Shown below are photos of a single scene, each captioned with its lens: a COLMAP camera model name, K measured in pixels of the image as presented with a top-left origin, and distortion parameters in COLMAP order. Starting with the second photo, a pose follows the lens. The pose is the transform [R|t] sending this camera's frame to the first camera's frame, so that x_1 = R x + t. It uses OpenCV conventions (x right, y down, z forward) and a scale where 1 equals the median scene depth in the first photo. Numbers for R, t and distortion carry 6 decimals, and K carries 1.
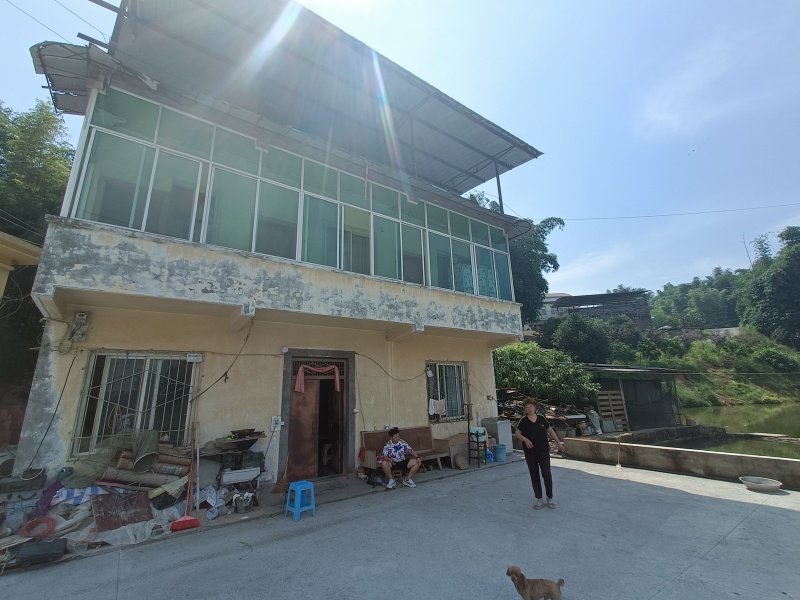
lens RADIAL K [[376.0, 0, 384.7], [0, 376.0, 288.9], [0, 0, 1]] dist [-0.003116, 0.011172]
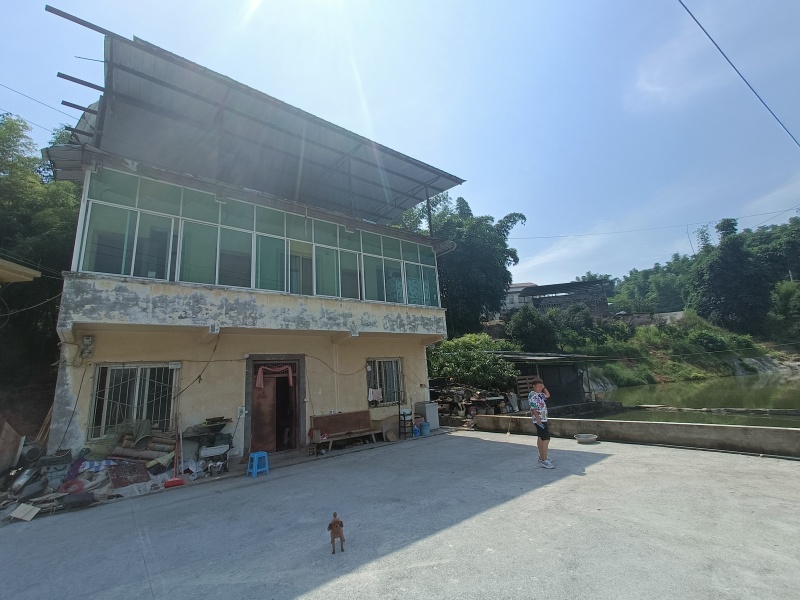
lens RADIAL K [[375.8, 0, 381.4], [0, 375.8, 292.8], [0, 0, 1]] dist [0.001819, 0.008984]
pose [[0.998800, -0.029800, 0.038859, 0.116950], [0.028440, 0.998979, 0.035101, -0.065588], [-0.039865, -0.033954, 0.998628, -0.228720]]
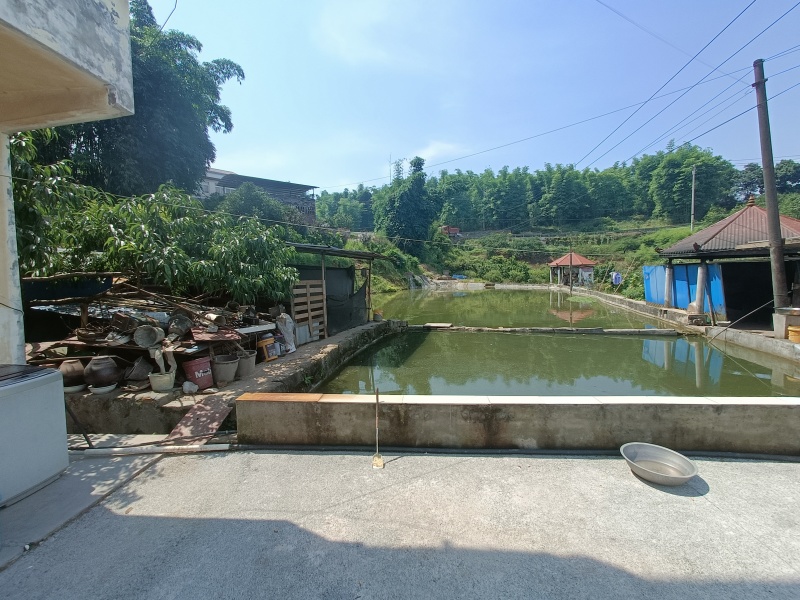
lens RADIAL K [[370.8, 0, 422.0], [0, 370.8, 301.3], [0, 0, 1]] dist [0.001517, 0.000489]
pose [[0.595534, -0.034221, 0.802601, 0.280209], [-0.216995, 0.955100, 0.201735, 0.181684], [-0.773468, -0.294300, 0.561368, 0.652715]]
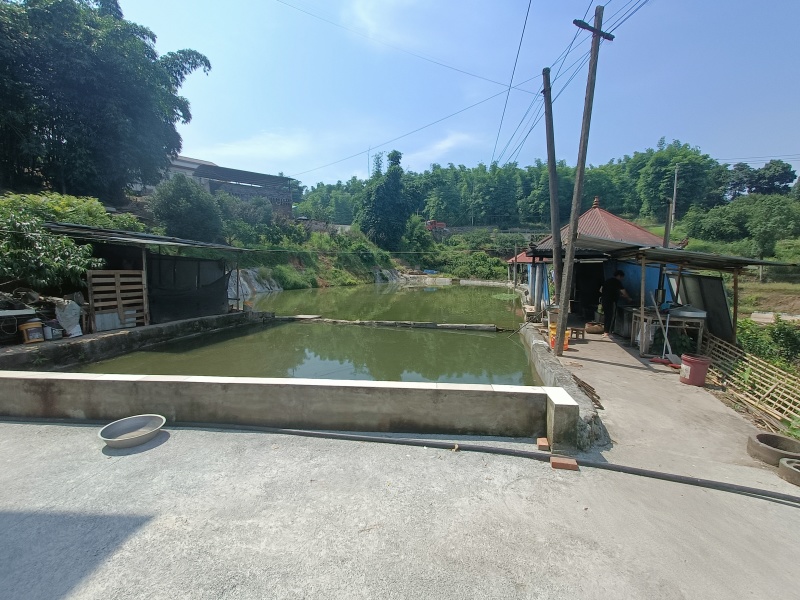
lens RADIAL K [[375.9, 0, 426.1], [0, 375.9, 298.8], [0, 0, 1]] dist [0.000959, 0.000561]
pose [[0.603901, -0.026716, 0.796612, 0.516335], [-0.235486, 0.948843, 0.210340, 0.070850], [-0.761479, -0.314616, 0.566716, 0.267928]]
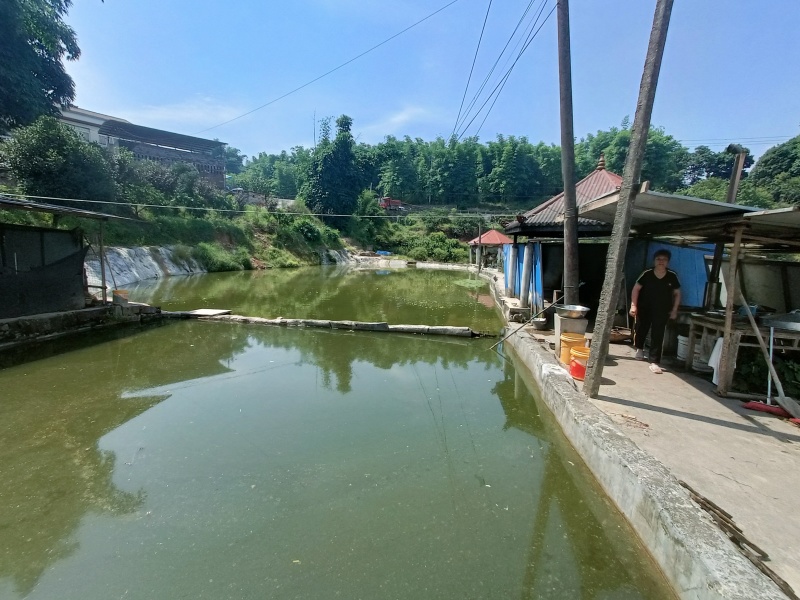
lens RADIAL K [[388.1, 0, 417.5], [0, 388.1, 299.2], [0, 0, 1]] dist [-0.002078, 0.014256]
pose [[0.525842, -0.061279, 0.848372, 0.744474], [-0.260584, 0.937837, 0.229257, 0.108936], [-0.809683, -0.341625, 0.477185, 0.417964]]
